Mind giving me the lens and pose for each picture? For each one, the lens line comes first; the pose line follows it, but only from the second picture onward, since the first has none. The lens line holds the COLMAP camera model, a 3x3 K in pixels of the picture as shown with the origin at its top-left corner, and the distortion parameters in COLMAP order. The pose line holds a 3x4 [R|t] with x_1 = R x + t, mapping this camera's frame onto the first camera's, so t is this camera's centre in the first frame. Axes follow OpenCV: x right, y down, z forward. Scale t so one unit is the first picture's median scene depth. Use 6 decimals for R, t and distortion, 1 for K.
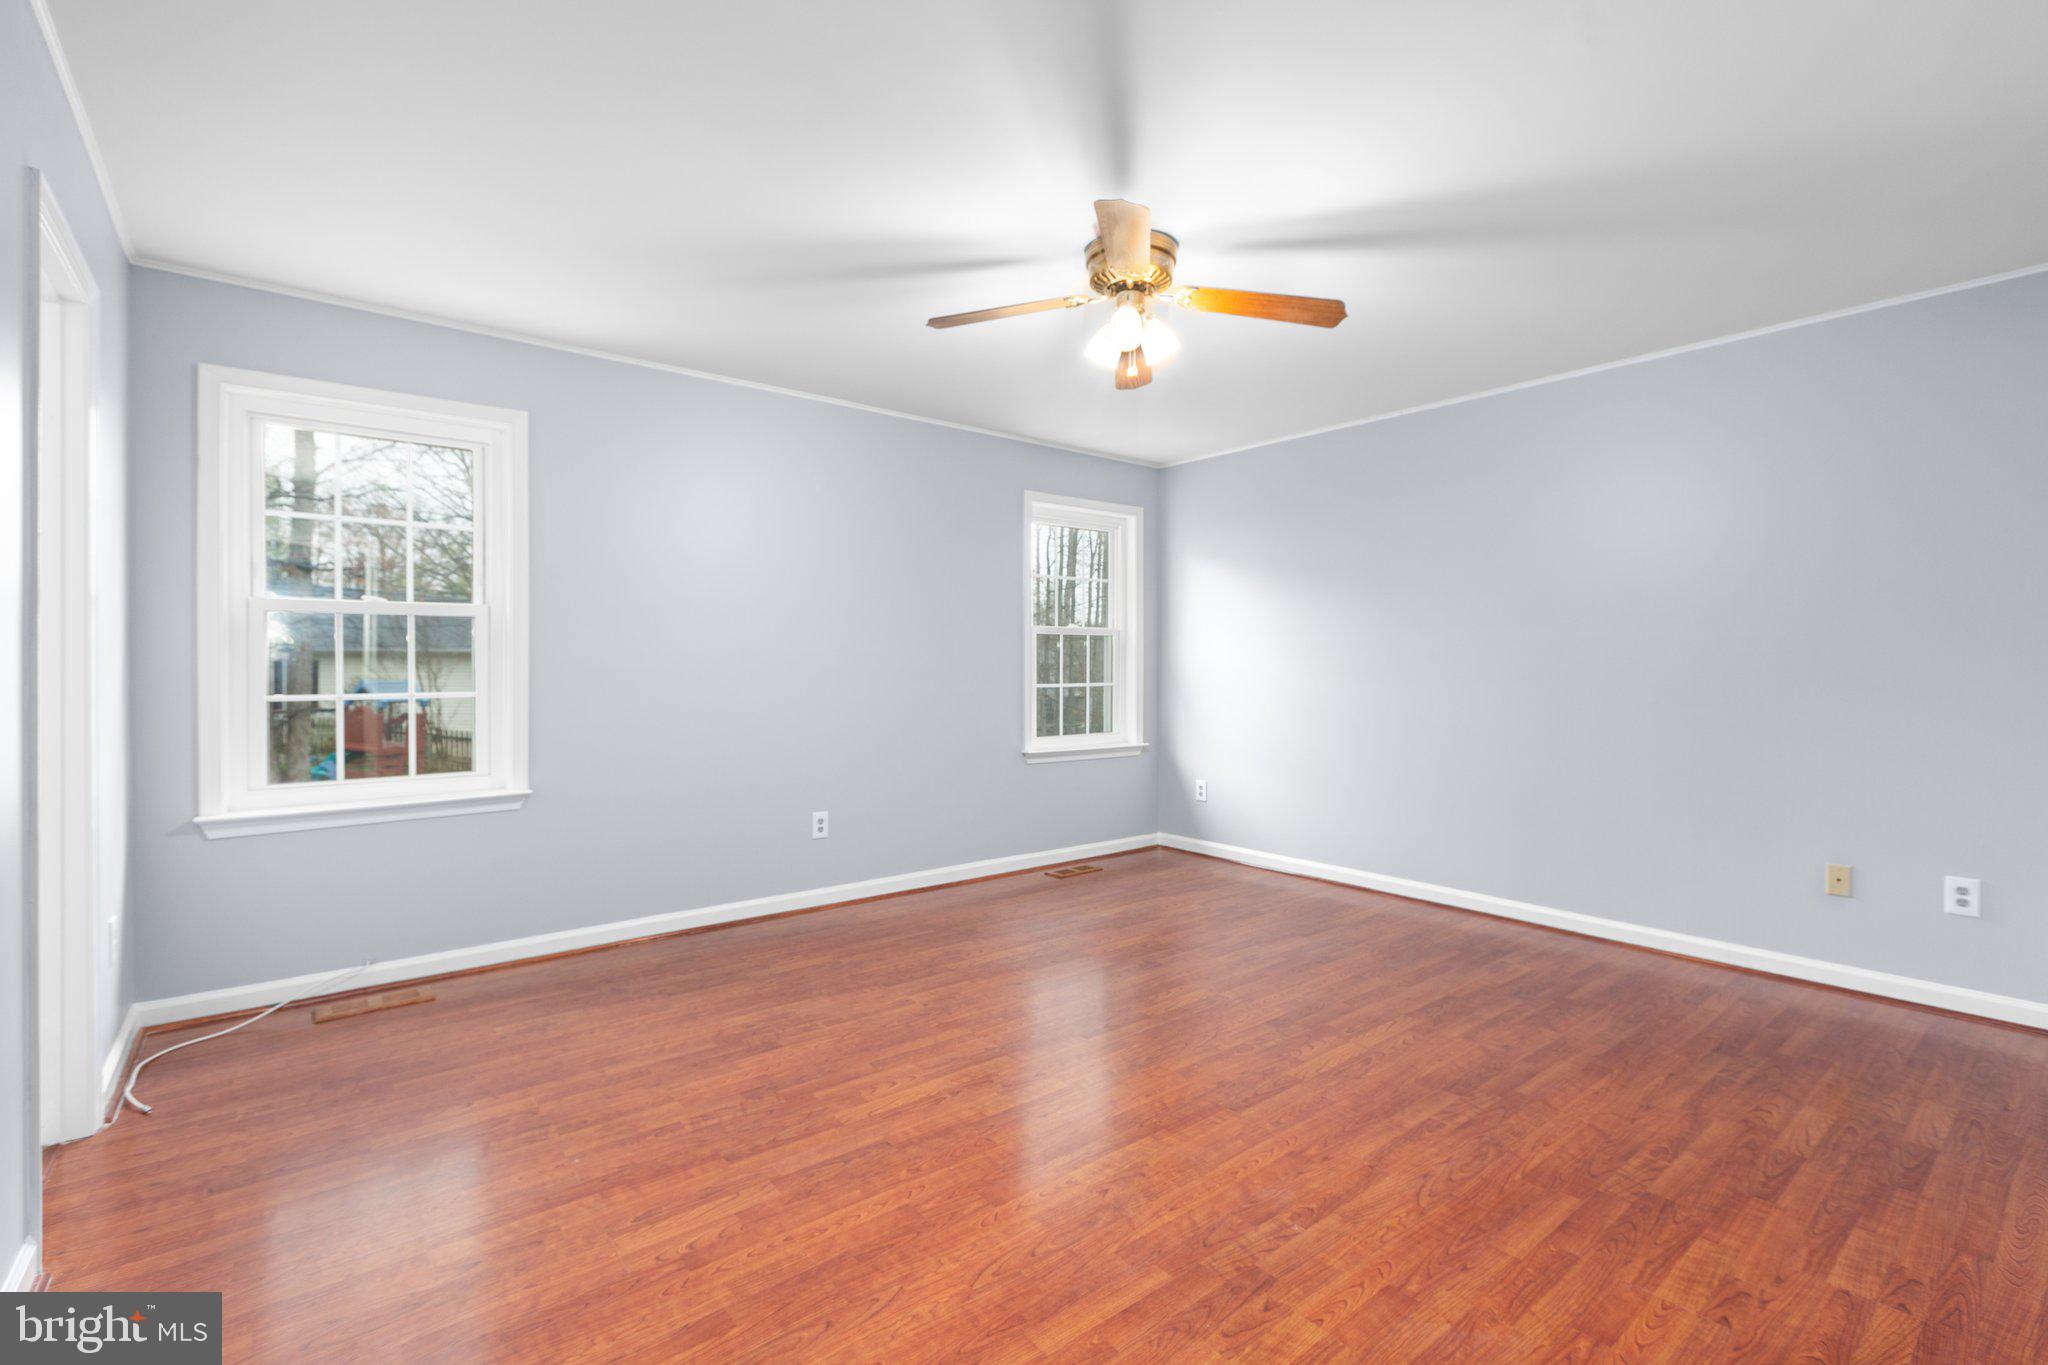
lens RADIAL K [[911.1, 0, 1021.0], [0, 911.1, 675.2], [0, 0, 1]] dist [-0.002206, -0.000649]
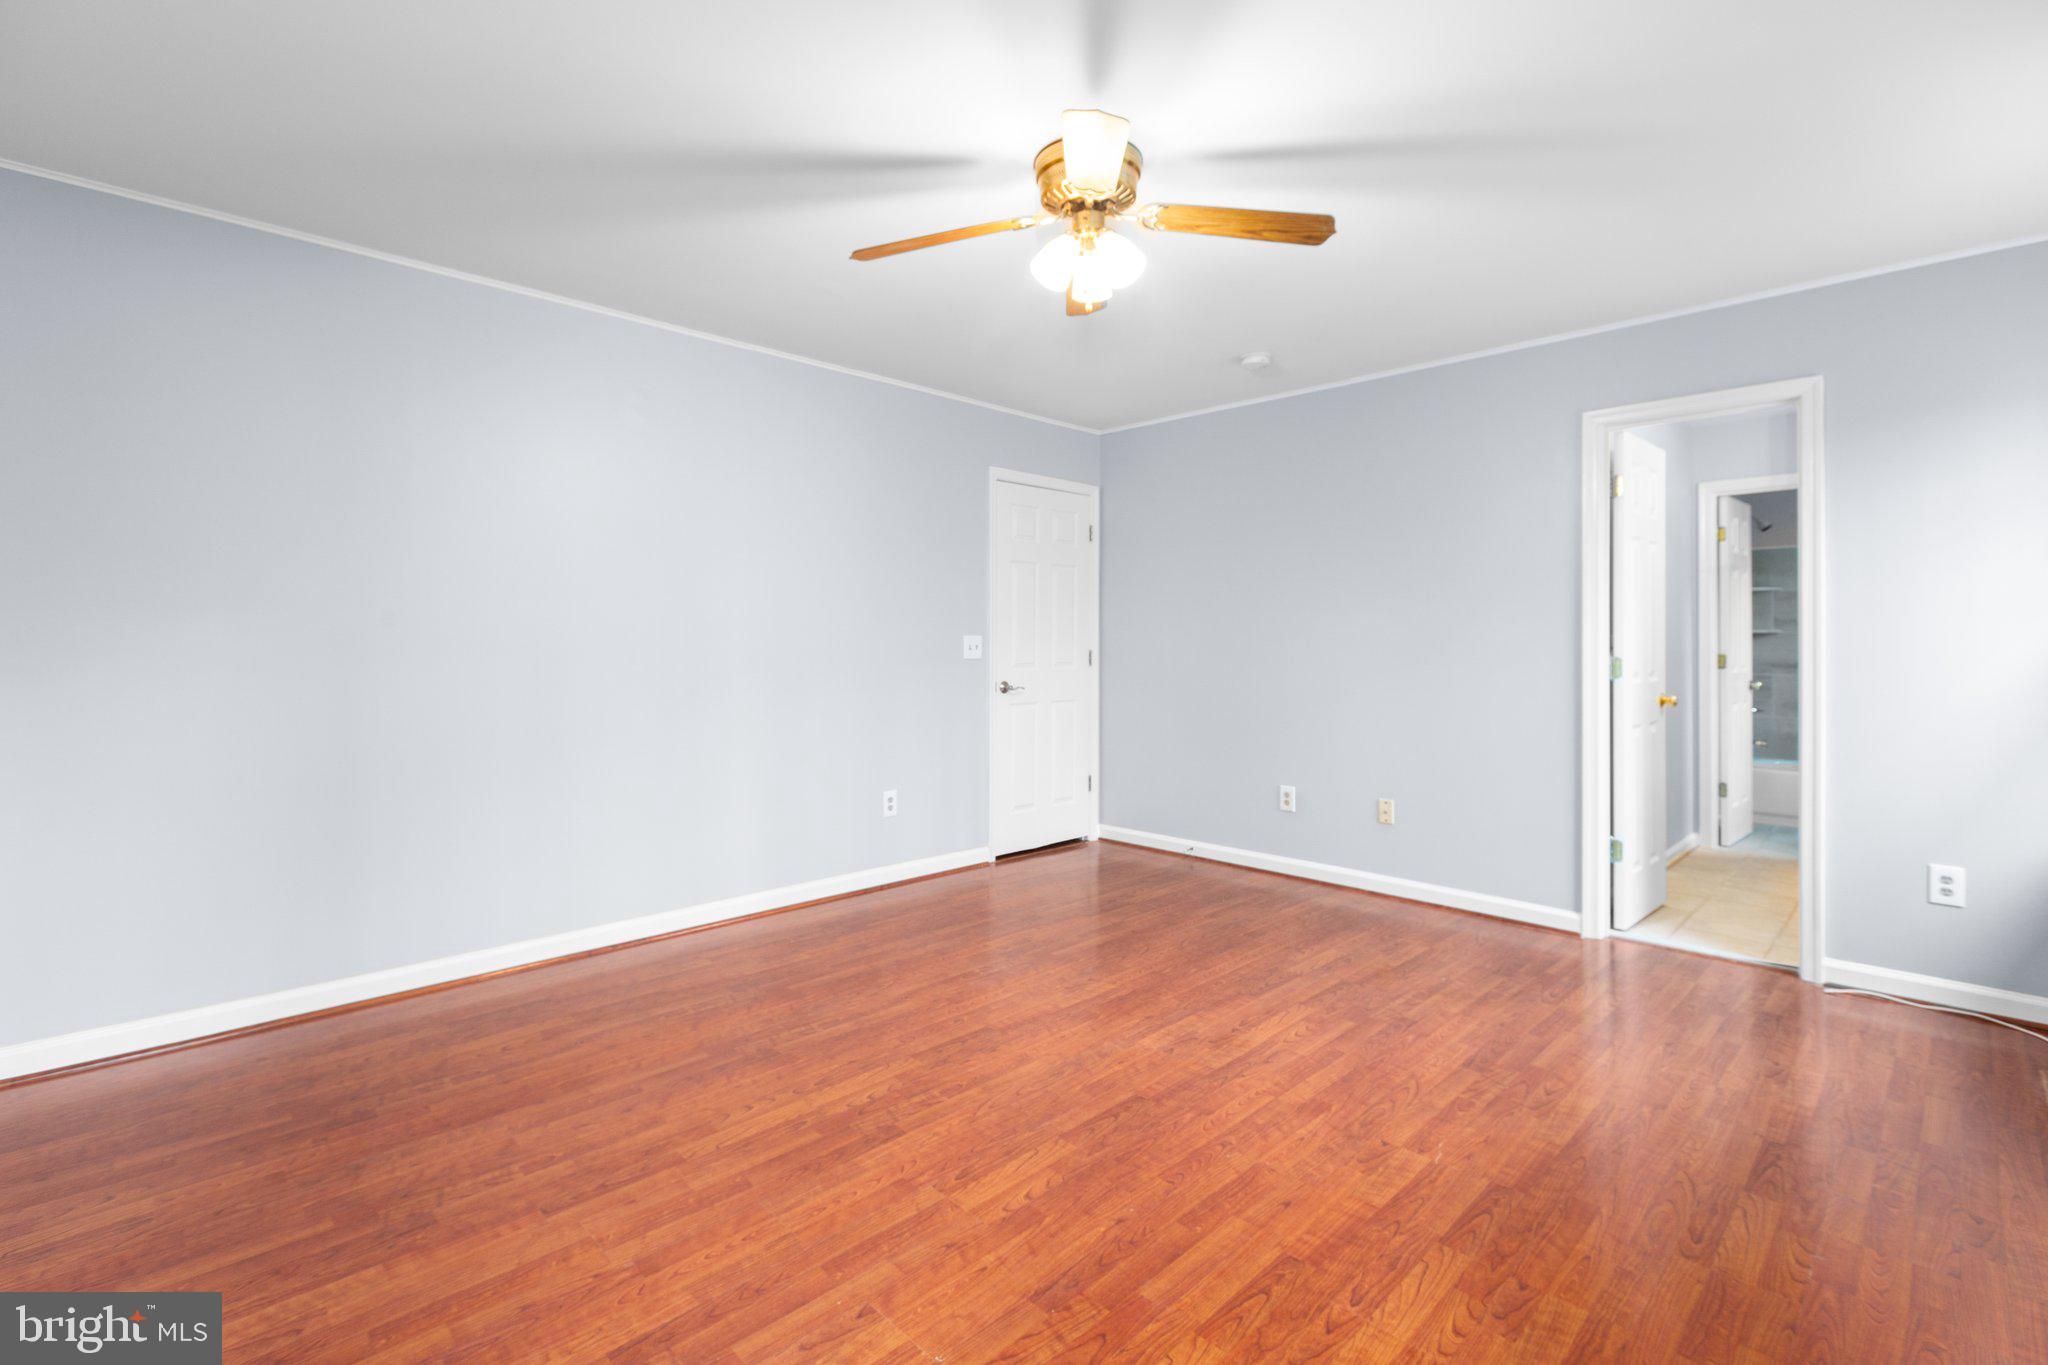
lens RADIAL K [[911.1, 0, 1022.6], [0, 911.1, 665.3], [0, 0, 1]] dist [-0.002206, -0.000649]
pose [[-0.995569, -0.001966, -0.094011, 0.279704], [-0.005495, 0.999289, 0.037301, -0.025633], [0.093871, 0.037652, -0.994872, 1.982795]]
